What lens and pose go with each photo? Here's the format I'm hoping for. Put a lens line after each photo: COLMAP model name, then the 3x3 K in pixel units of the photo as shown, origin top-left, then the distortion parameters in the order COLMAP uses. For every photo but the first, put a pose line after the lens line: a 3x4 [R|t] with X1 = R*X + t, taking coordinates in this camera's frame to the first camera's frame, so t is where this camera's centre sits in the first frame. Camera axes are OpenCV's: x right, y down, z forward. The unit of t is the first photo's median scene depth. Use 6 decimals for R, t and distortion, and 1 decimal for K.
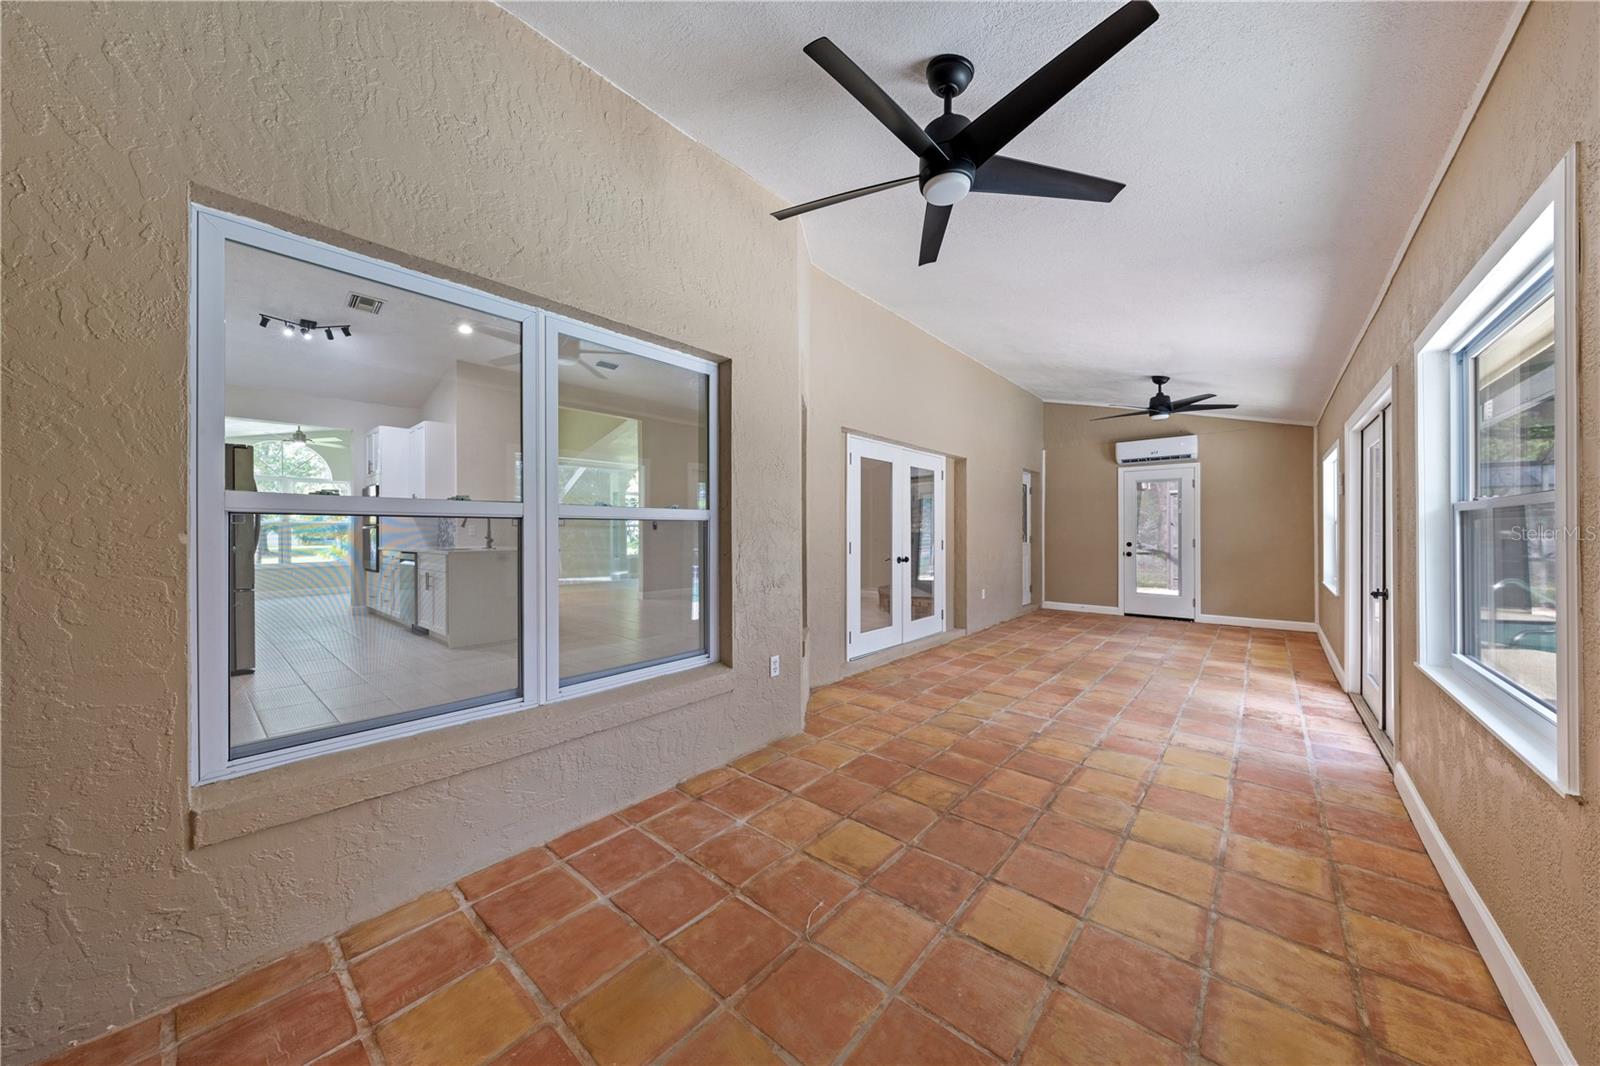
lens RADIAL K [[544.2, 0, 802.6], [0, 544.2, 528.9], [0, 0, 1]] dist [-0.005754, 0.001015]
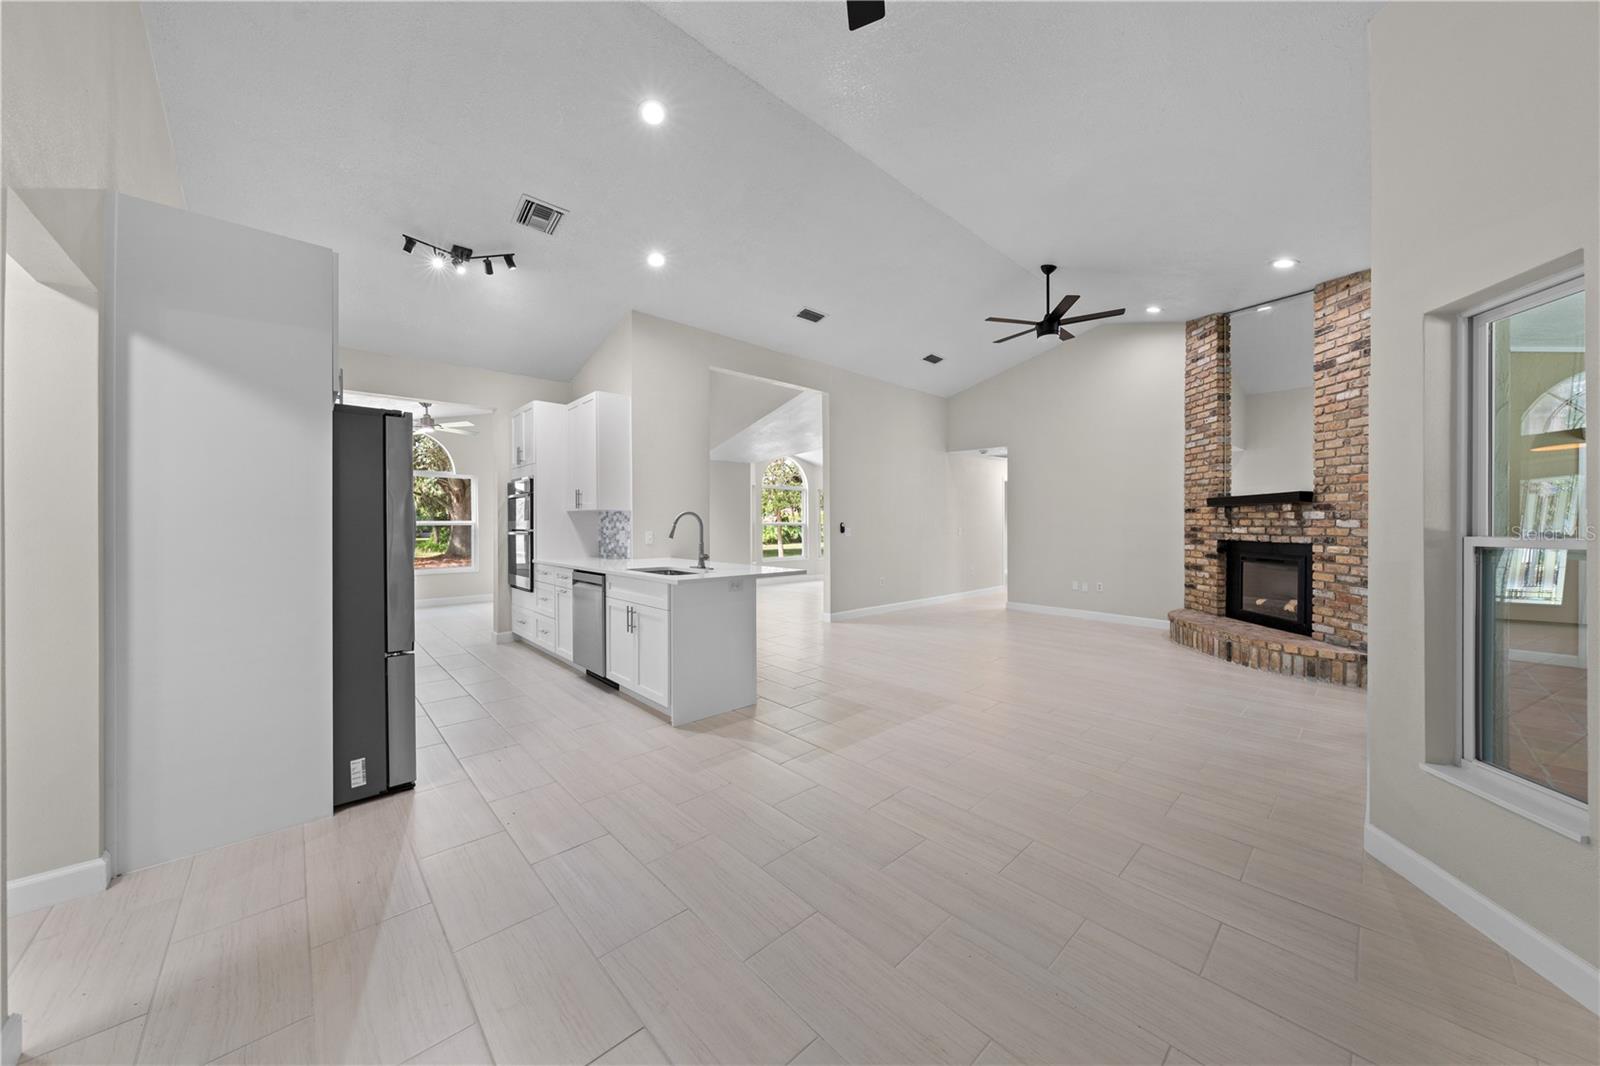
lens RADIAL K [[544.2, 0, 795.8], [0, 544.2, 524.1], [0, 0, 1]] dist [-0.005754, 0.001015]
pose [[0.993792, 0.000321, -0.111253, -0.391022], [0.000162, 0.999991, 0.004331, -0.023402], [0.111254, -0.004322, 0.993783, 0.333478]]
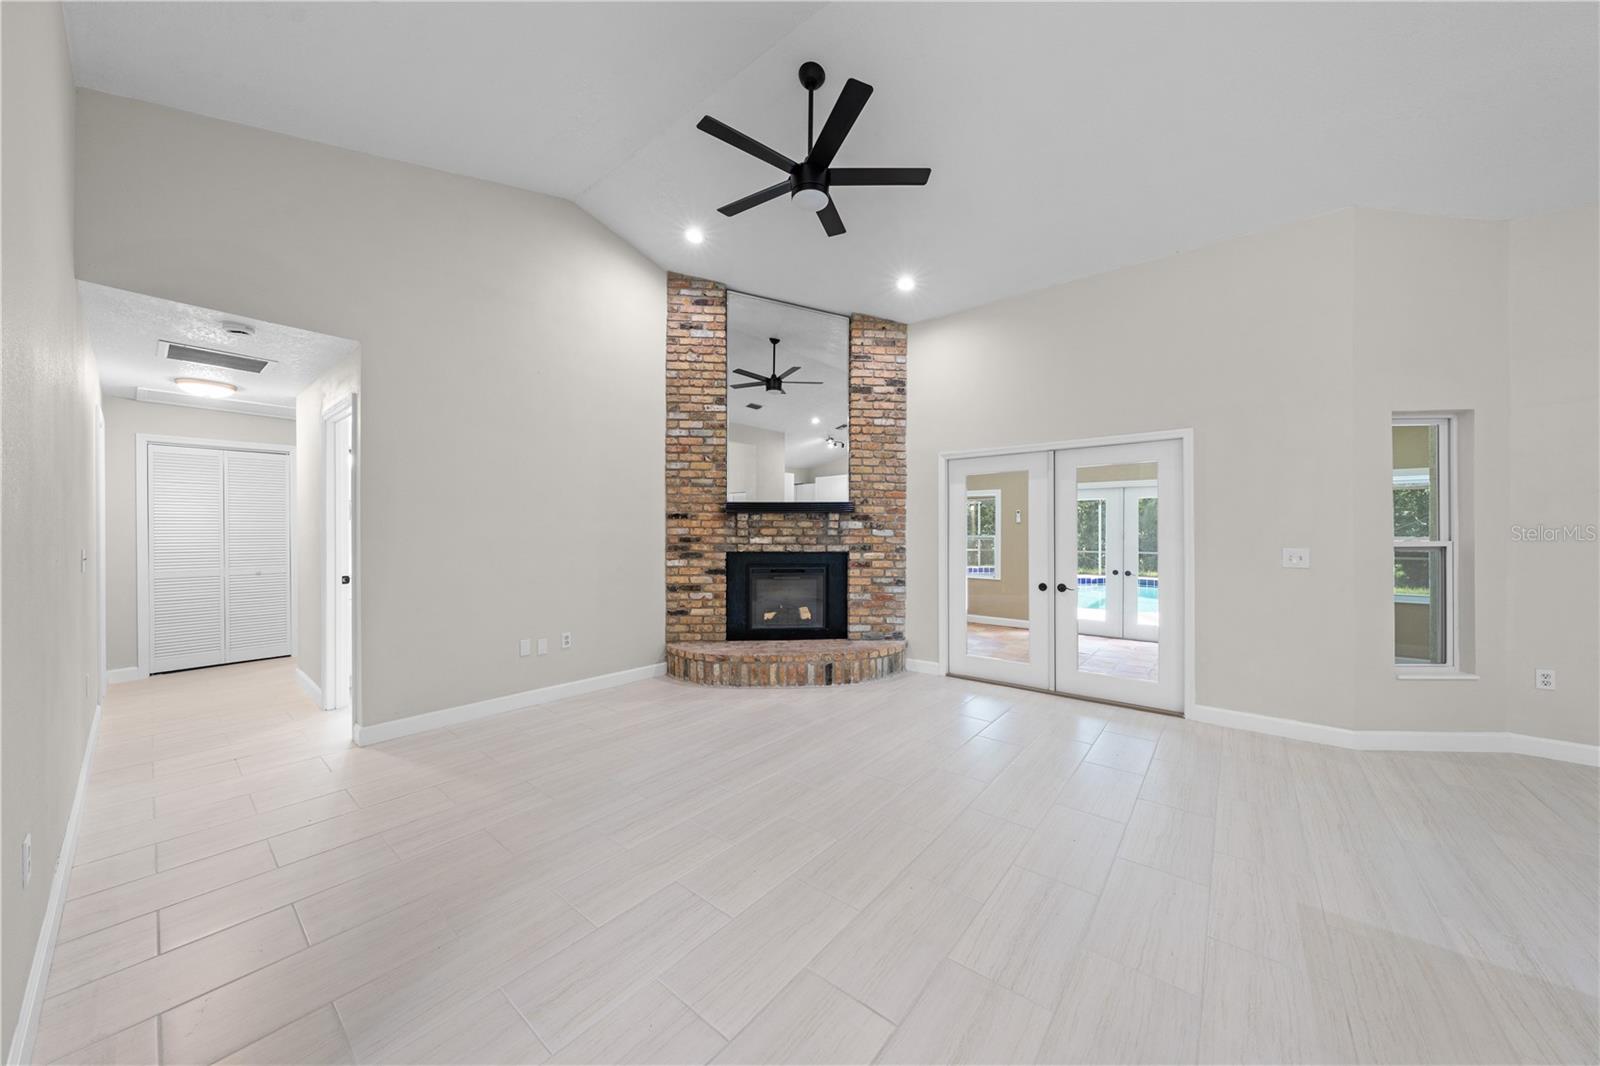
lens RADIAL K [[544.2, 0, 793.9], [0, 544.2, 533.2], [0, 0, 1]] dist [-0.005754, 0.001015]
pose [[-0.042080, -0.000254, 0.999114, -0.583815], [-0.002618, 0.999997, 0.000144, -0.019765], [-0.999111, -0.002610, -0.042081, 1.349796]]
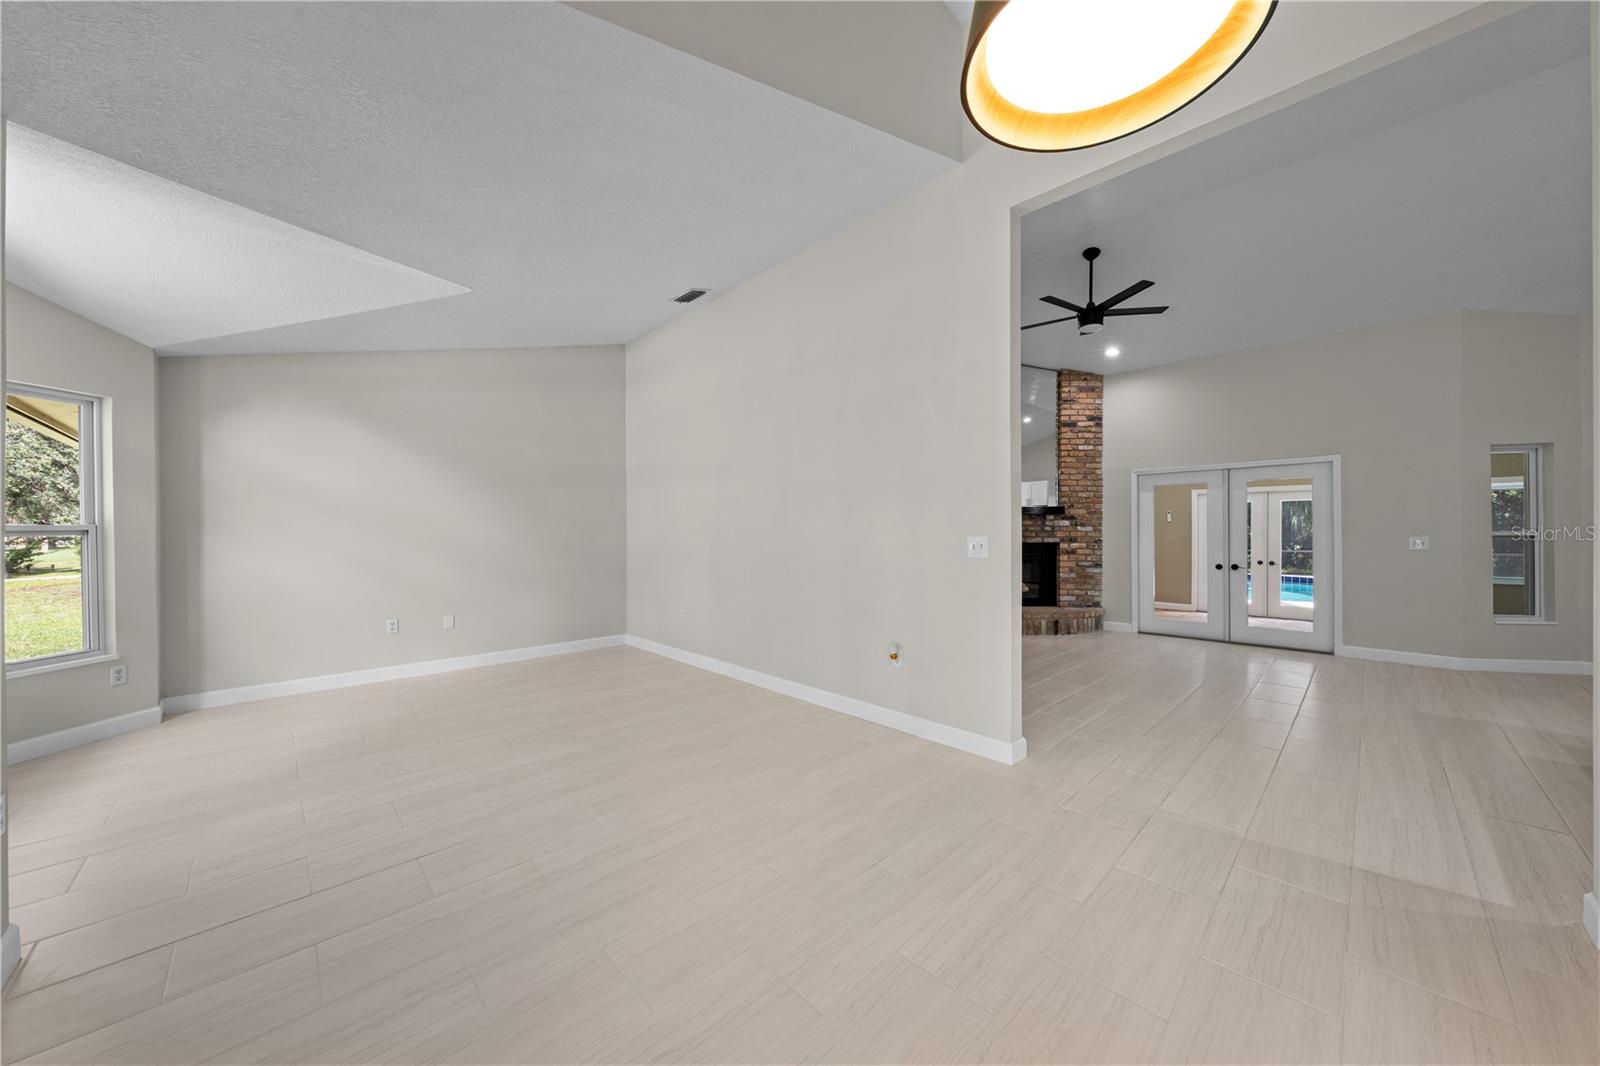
lens RADIAL K [[561.3, 0, 795.3], [0, 561.3, 533.5], [0, 0, 1]] dist [-0.000417, 0.000413]
pose [[0.071196, 0.001904, 0.997461, -0.993021], [-0.001558, 0.999997, -0.001798, -0.006902], [-0.997461, -0.001426, 0.071199, 1.718878]]
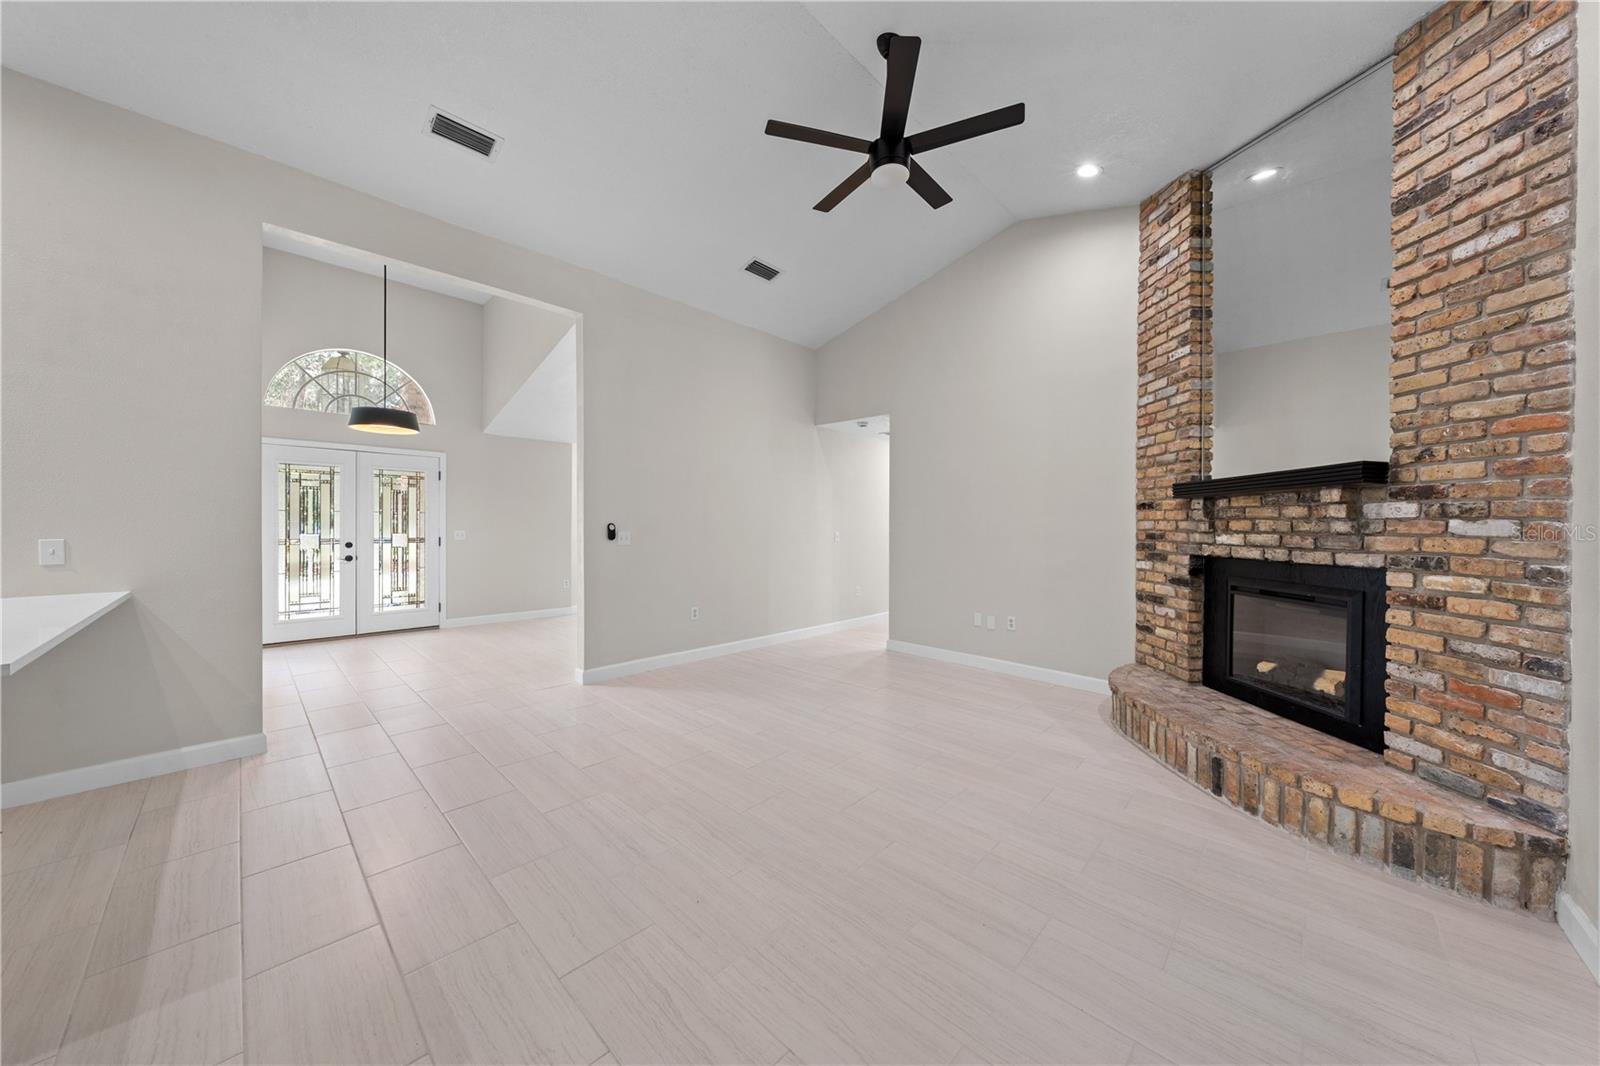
lens RADIAL K [[544.2, 0, 794.8], [0, 544.2, 527.8], [0, 0, 1]] dist [-0.005754, 0.001015]
pose [[0.998597, 0.004597, -0.052753, -0.125510], [-0.004266, 0.999970, 0.006394, -0.021180], [0.052781, -0.006160, 0.998587, 0.805445]]
